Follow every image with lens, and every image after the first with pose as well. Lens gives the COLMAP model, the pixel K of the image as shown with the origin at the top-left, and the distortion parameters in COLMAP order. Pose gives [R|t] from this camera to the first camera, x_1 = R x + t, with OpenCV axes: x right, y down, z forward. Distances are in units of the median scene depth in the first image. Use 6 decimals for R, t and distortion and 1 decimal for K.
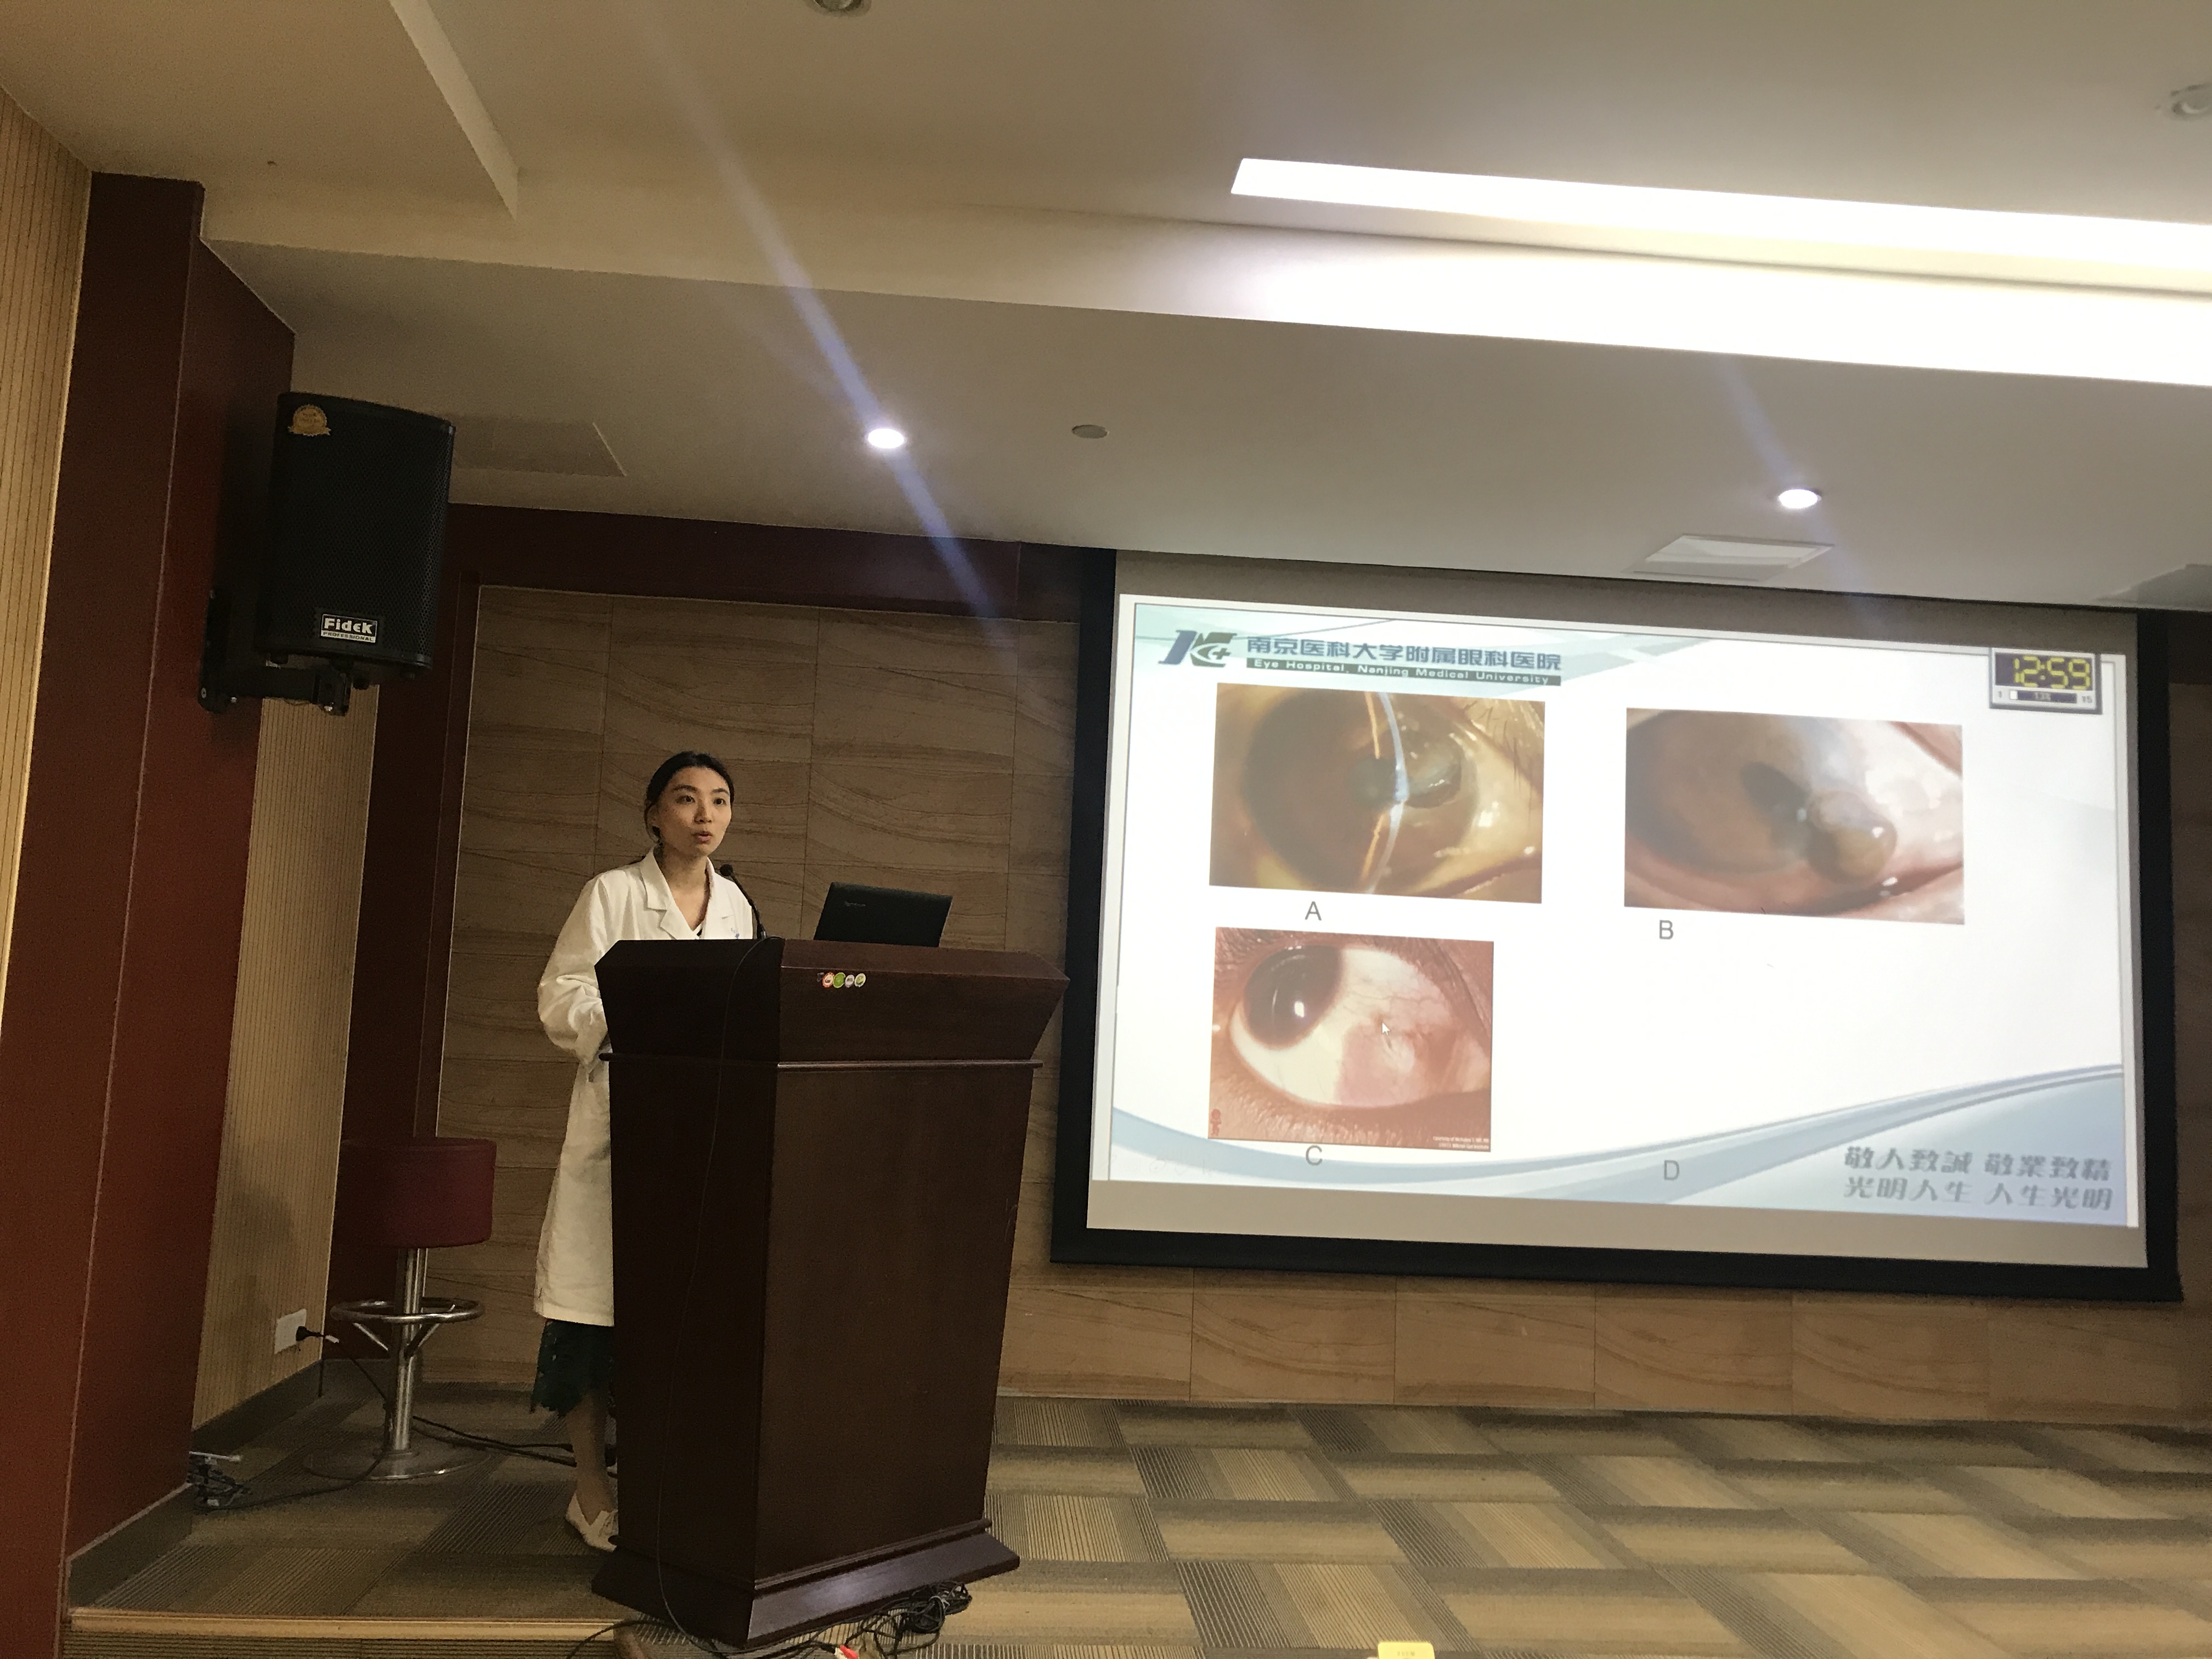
lens RADIAL K [[1793.0, 0, 1102.0], [0, 1793.0, 815.4], [0, 0, 1]] dist [-0.003232, 0.015069]
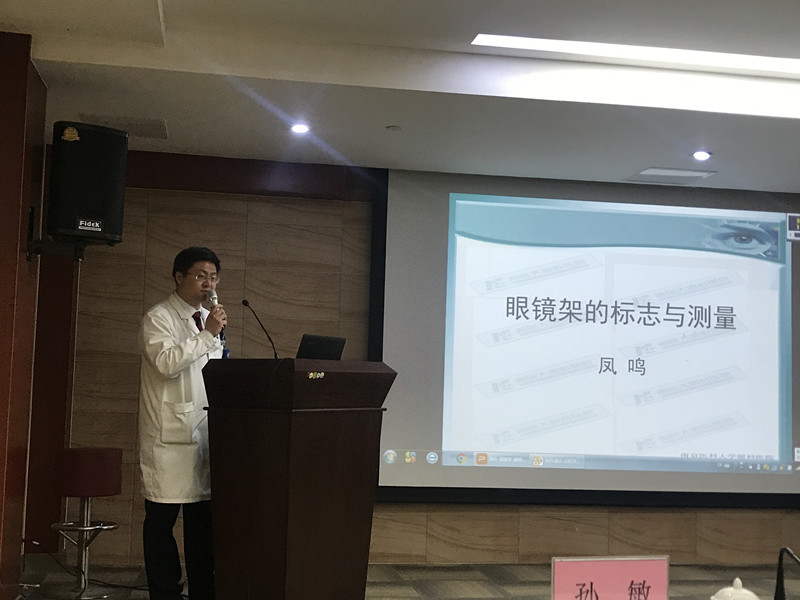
lens RADIAL K [[1011.7, 0, 400.0], [0, 1011.7, 300.0], [0, 0, 1]] dist [0.015026, -0.014221]
pose [[0.996451, -0.006236, 0.083940, -0.086017], [0.003893, 0.999599, 0.028046, -0.027803], [-0.084081, -0.027620, 0.996076, -0.214277]]
